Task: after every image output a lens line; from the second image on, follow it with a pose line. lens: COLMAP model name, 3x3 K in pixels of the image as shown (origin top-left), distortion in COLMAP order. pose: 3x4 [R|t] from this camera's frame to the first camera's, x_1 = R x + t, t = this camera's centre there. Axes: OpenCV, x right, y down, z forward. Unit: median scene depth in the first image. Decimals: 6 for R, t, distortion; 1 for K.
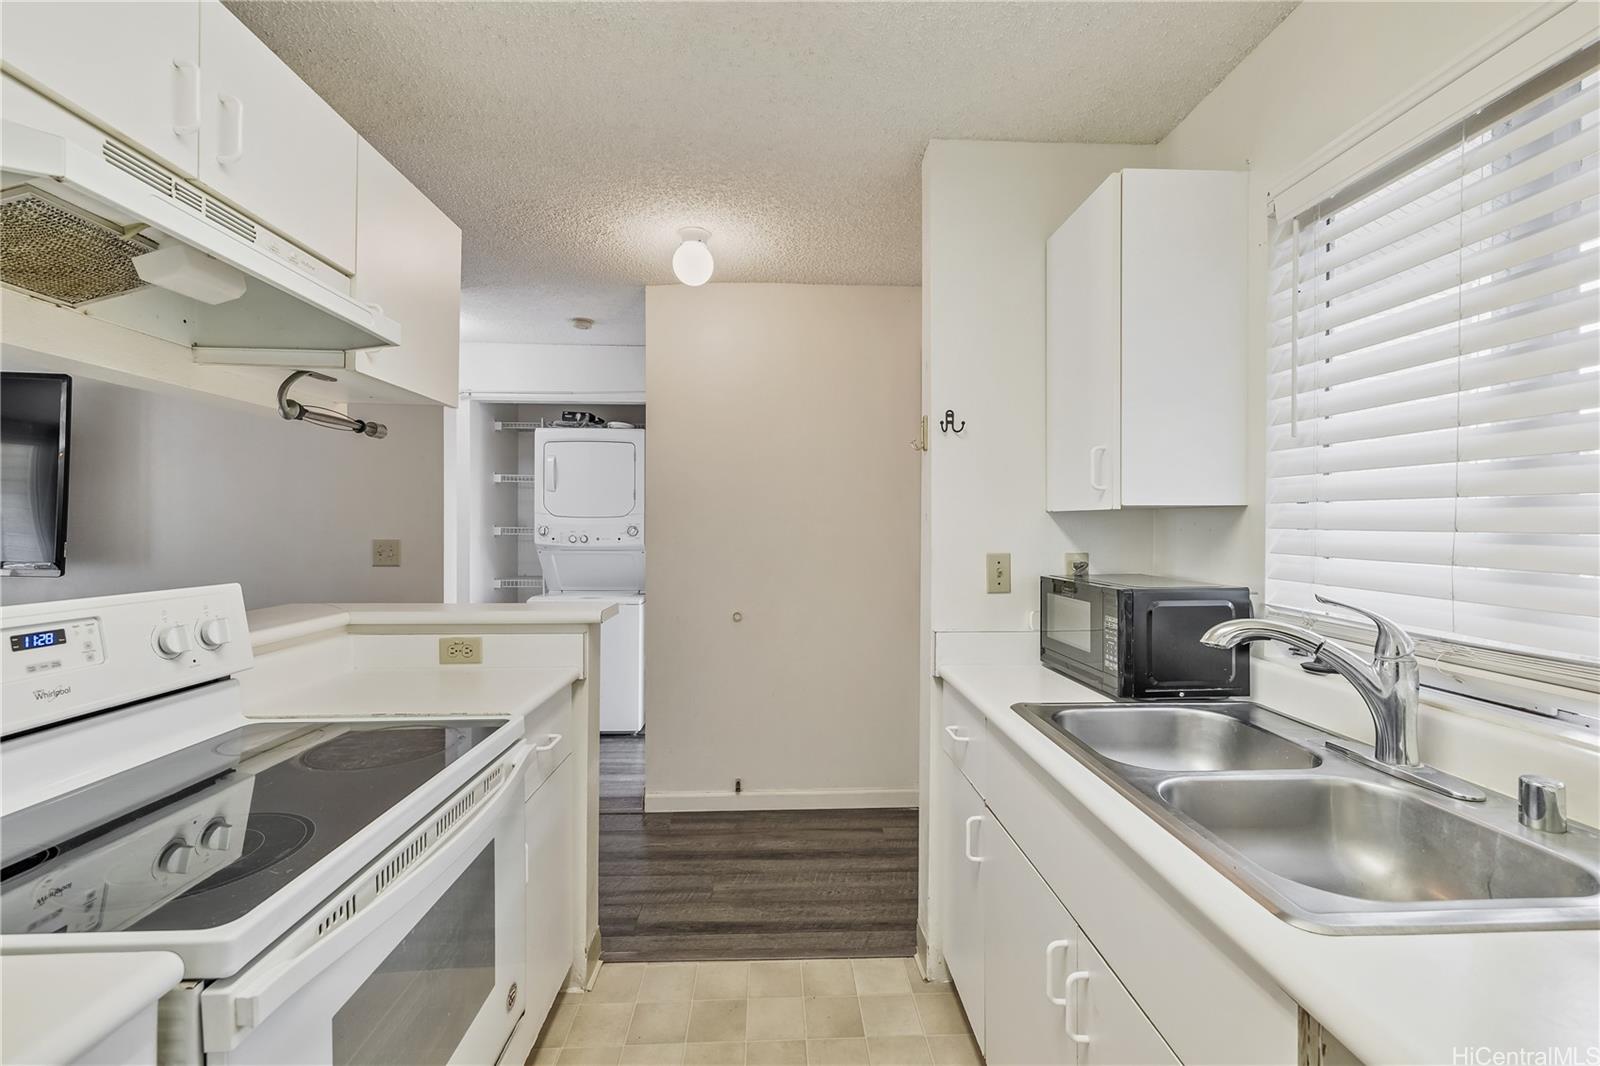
lens RADIAL K [[680.1, 0, 800.1], [0, 680.1, 523.8], [0, 0, 1]] dist [0.001746, 0.000445]
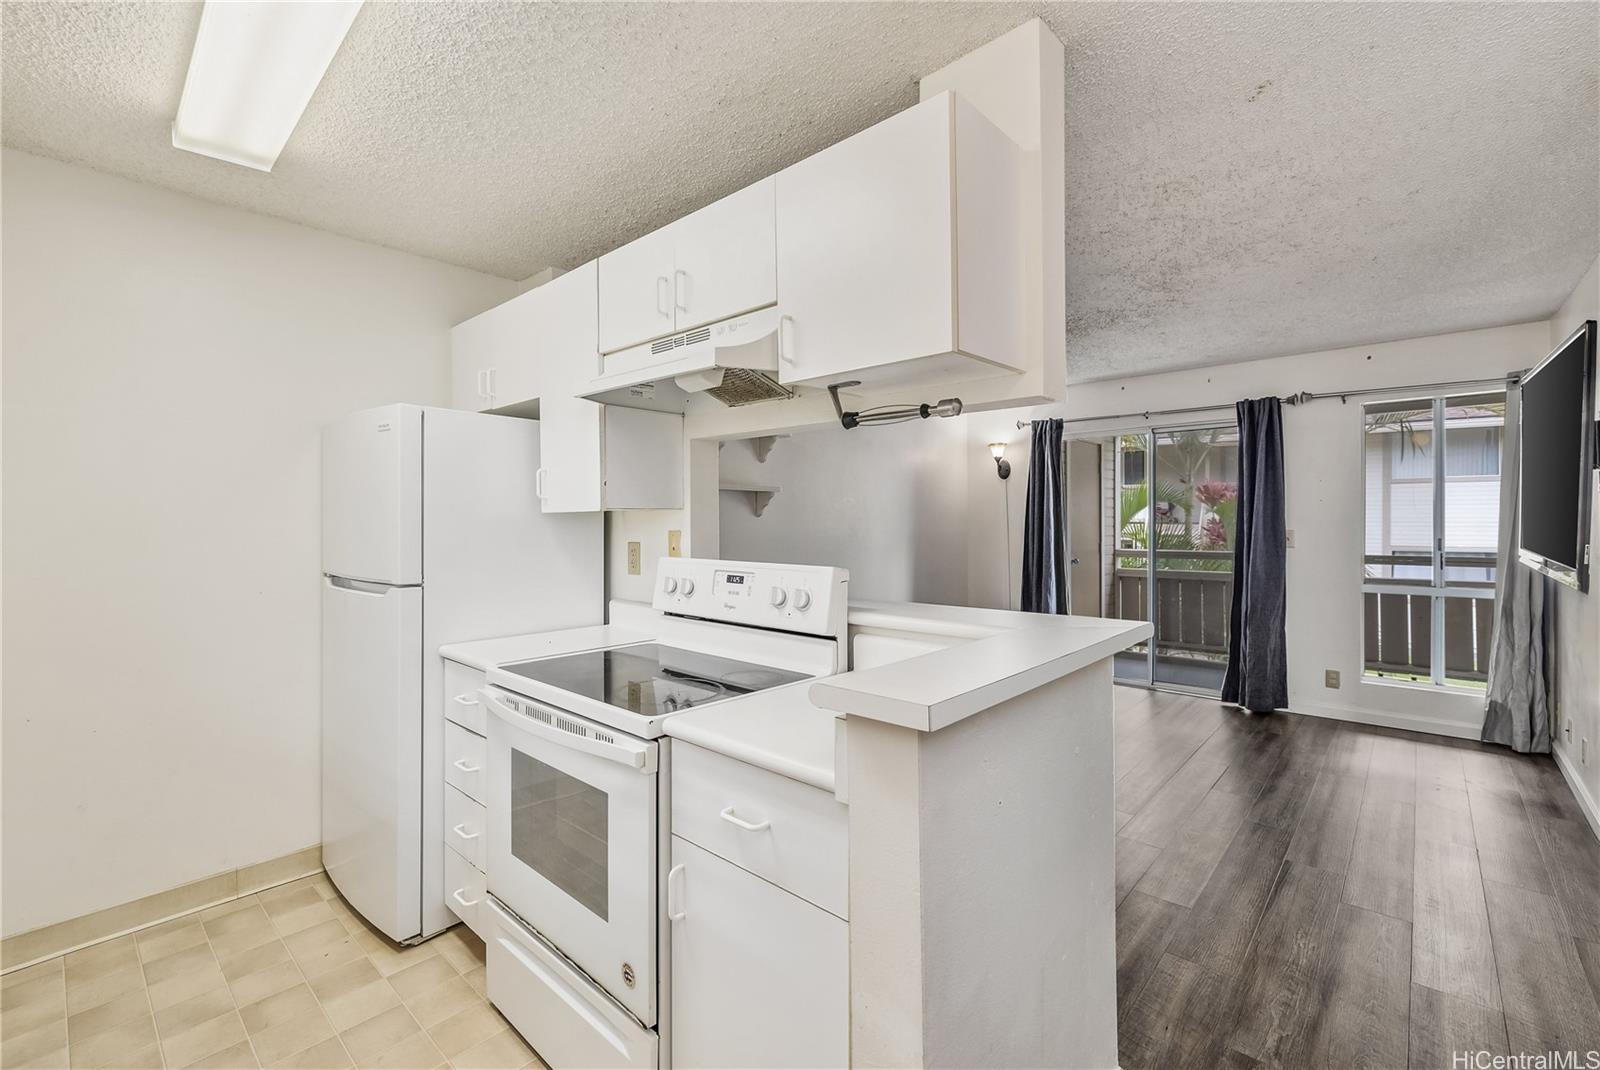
lens RADIAL K [[680.1, 0, 800.1], [0, 680.1, 525.8], [0, 0, 1]] dist [0.001746, 0.000445]
pose [[-0.705955, 0.003139, -0.708250, 0.161091], [0.001716, 0.999995, 0.002722, 0.007397], [0.708254, 0.000707, -0.705957, 2.467824]]
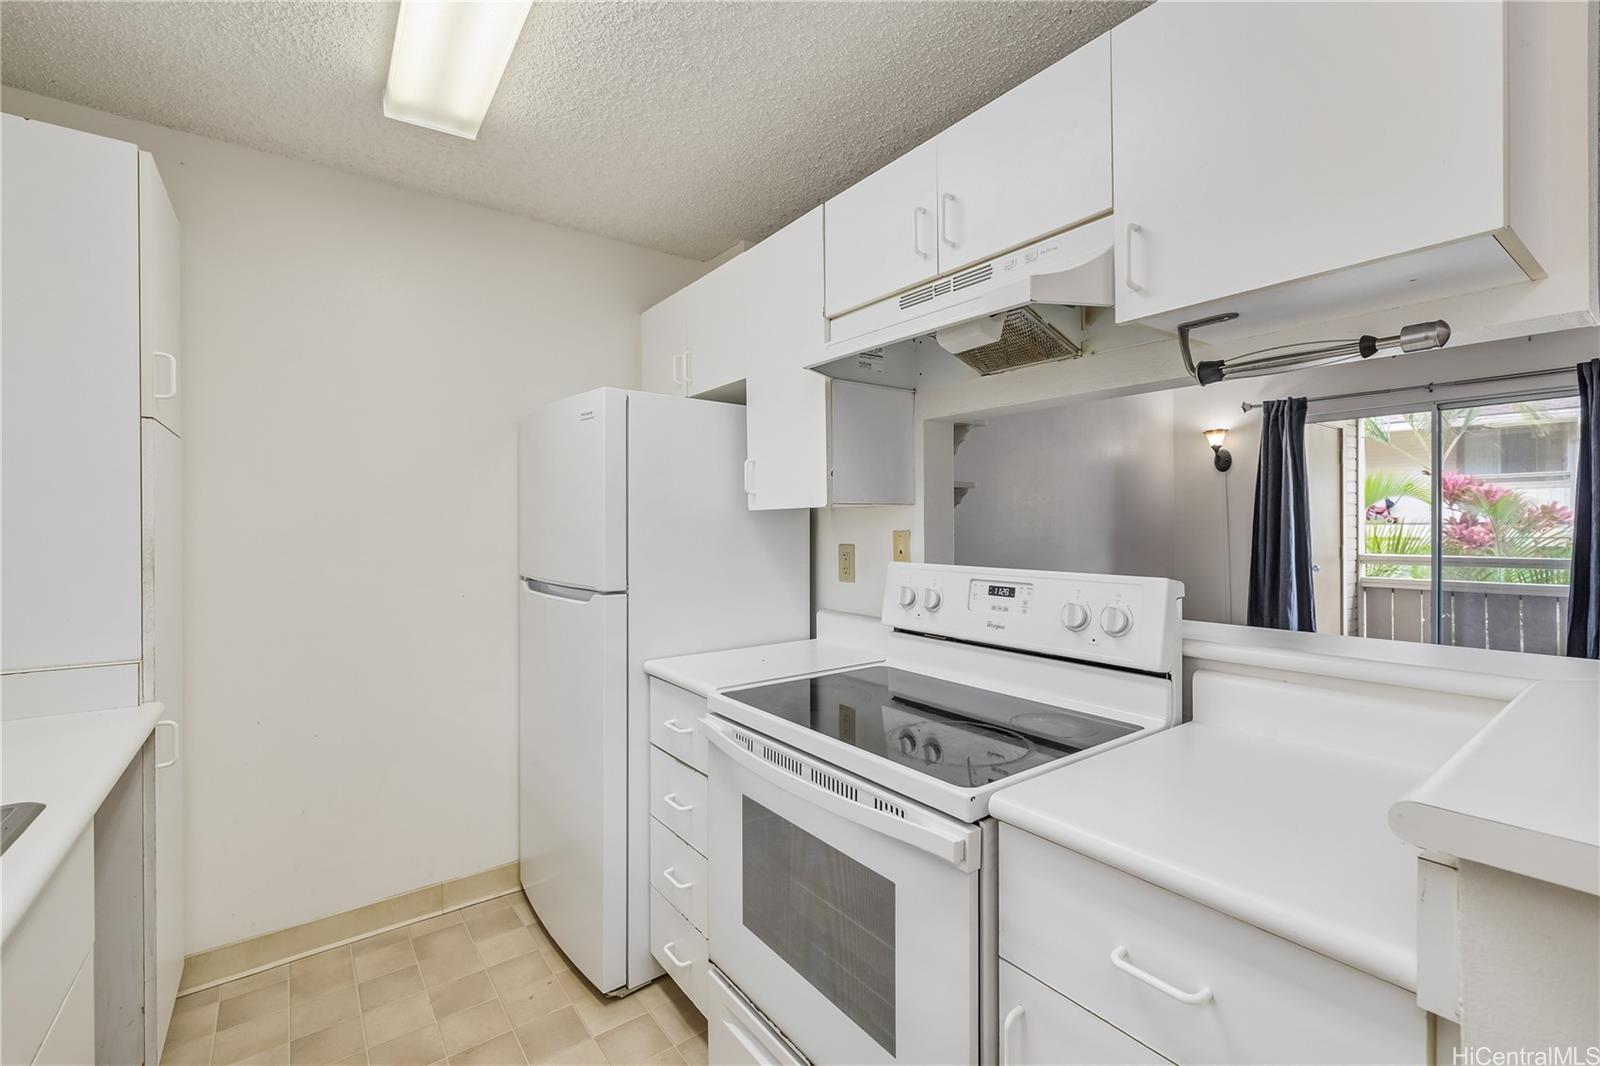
lens RADIAL K [[678.6, 0, 800.2], [0, 678.6, 528.1], [0, 0, 1]] dist [-0.000502, 0.000276]
pose [[-0.827458, 0.004478, -0.561510, 0.146791], [0.004624, 0.999989, 0.001160, 0.018975], [0.561509, -0.001637, -0.827469, 1.974117]]
